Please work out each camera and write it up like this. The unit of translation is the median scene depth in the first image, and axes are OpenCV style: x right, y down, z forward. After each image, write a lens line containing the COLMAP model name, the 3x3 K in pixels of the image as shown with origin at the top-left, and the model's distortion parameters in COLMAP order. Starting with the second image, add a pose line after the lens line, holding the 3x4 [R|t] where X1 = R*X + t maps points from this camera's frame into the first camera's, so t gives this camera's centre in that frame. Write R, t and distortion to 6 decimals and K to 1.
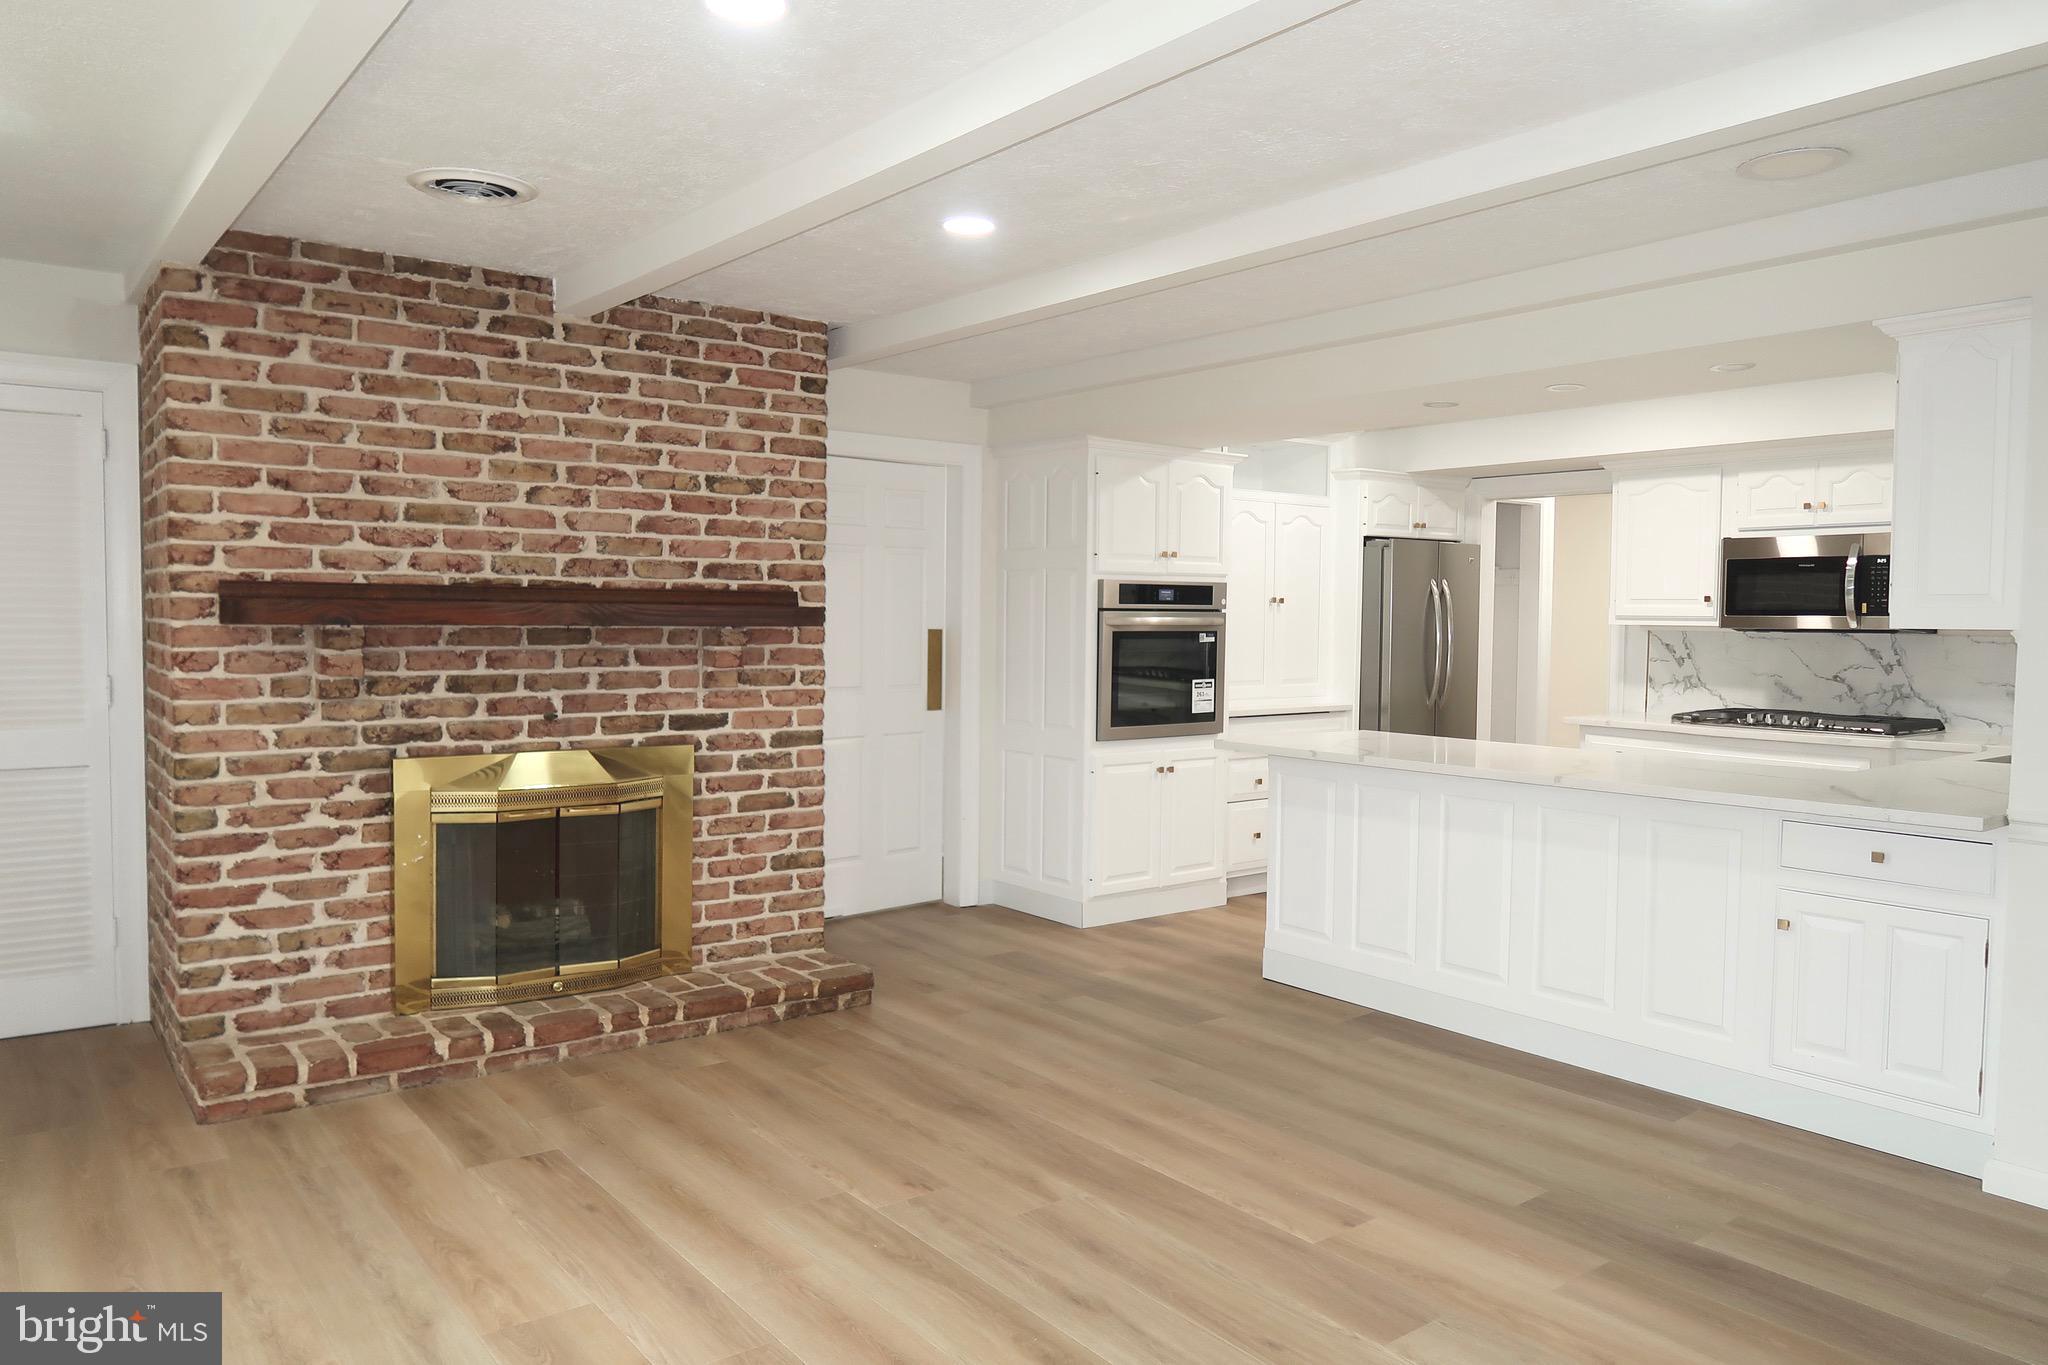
lens RADIAL K [[1411.9, 0, 1038.0], [0, 1411.9, 676.0], [0, 0, 1]] dist [-0.018199, 0.003626]
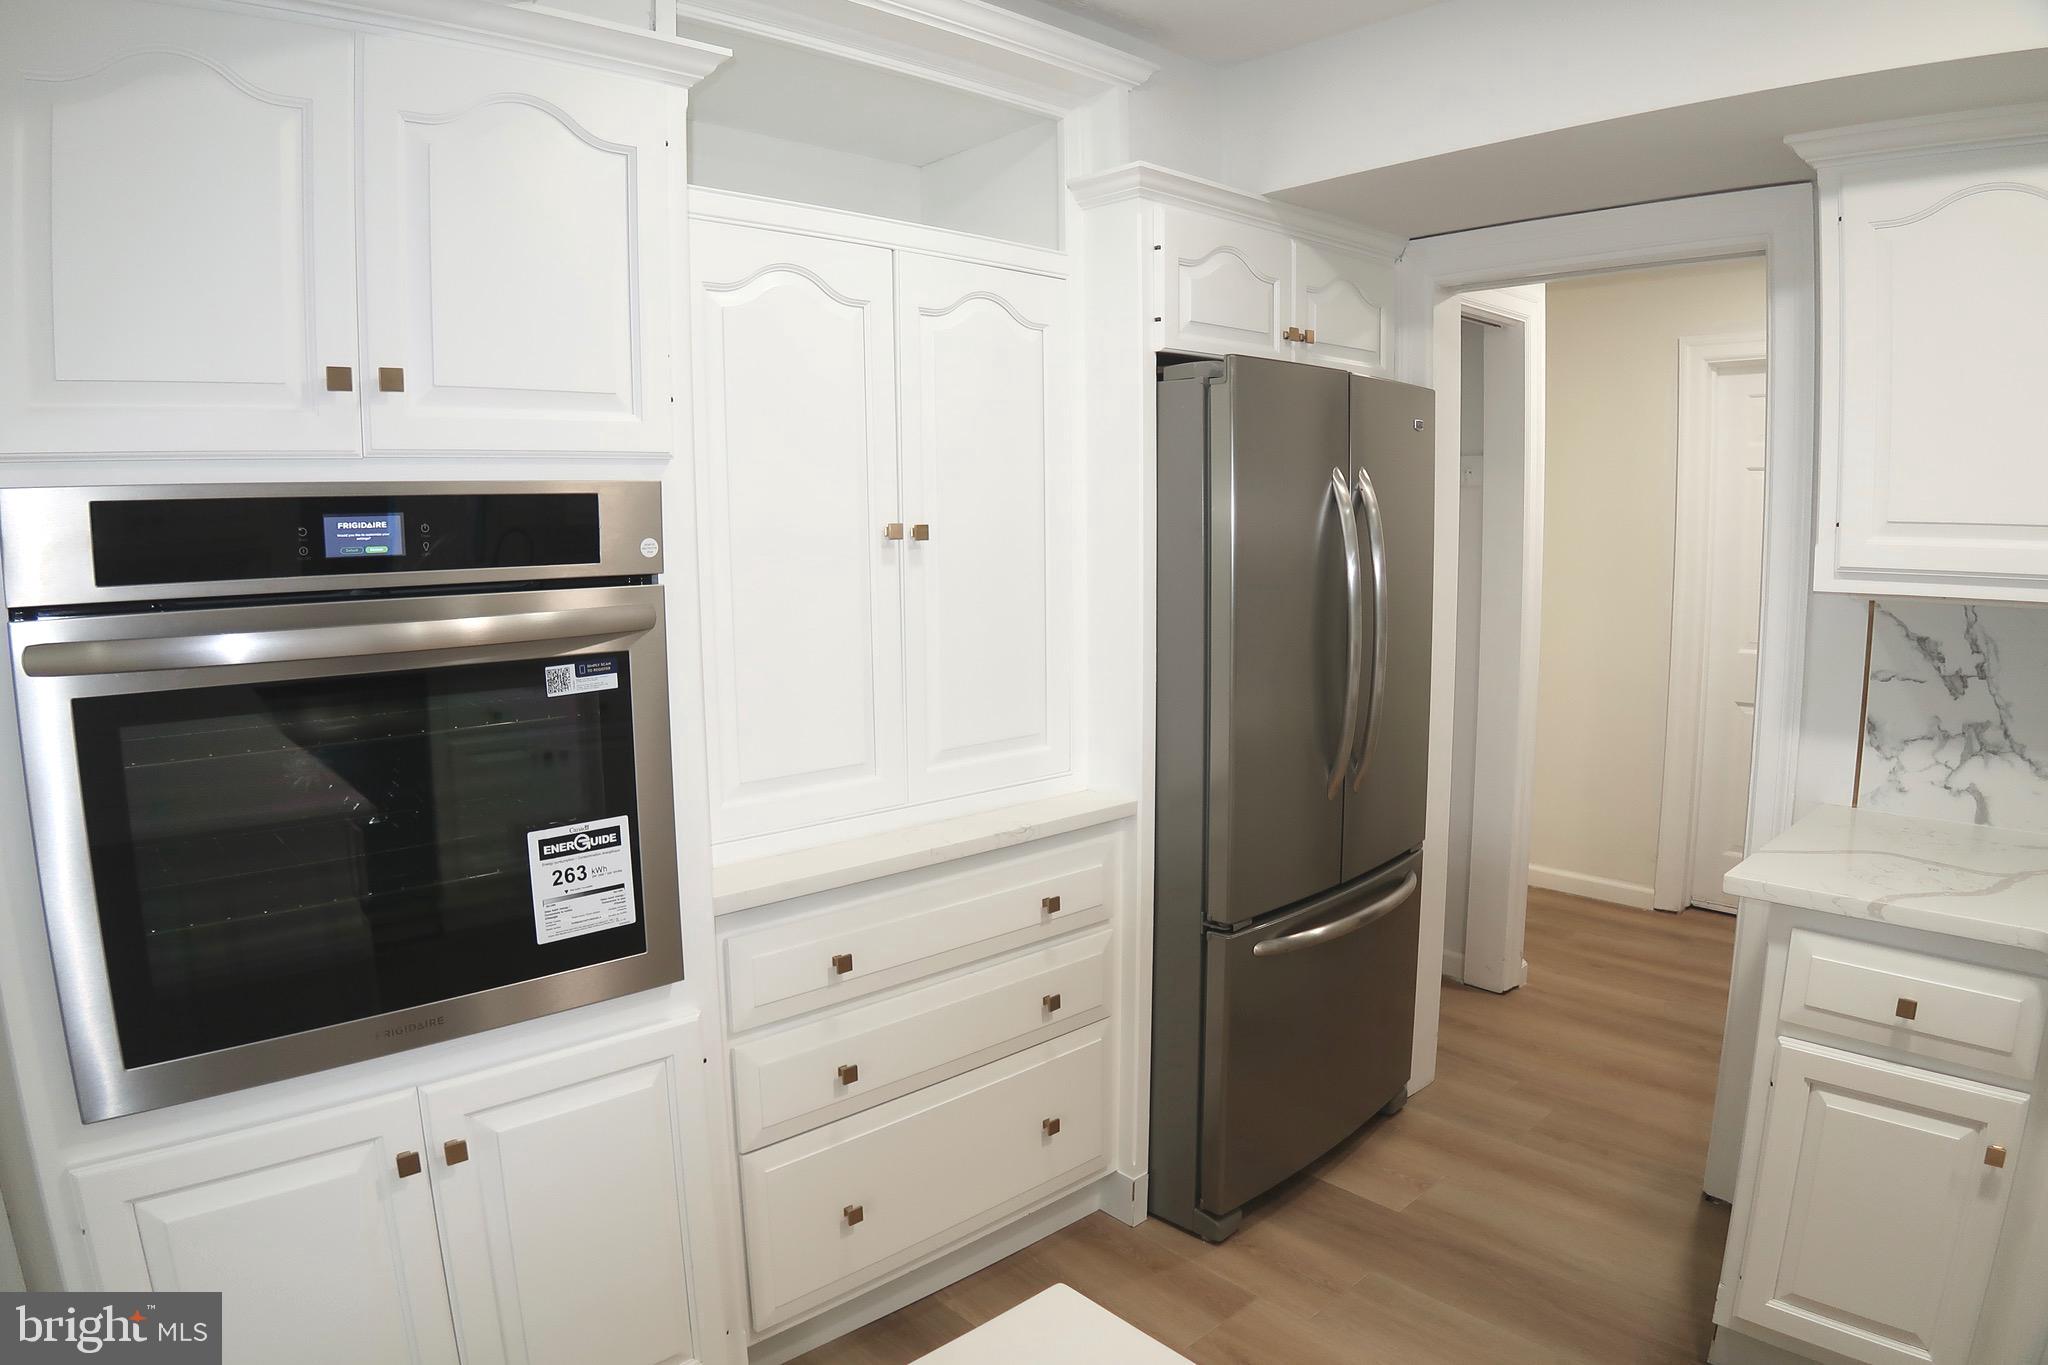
lens RADIAL K [[1210.1, 0, 1030.2], [0, 1210.1, 681.3], [0, 0, 1]] dist [-0.154975, 0.020225]
pose [[0.997362, -0.030541, 0.065849, 0.192751], [0.025093, 0.996314, 0.082030, -0.043580], [-0.068112, -0.080161, 0.994452, 0.752649]]
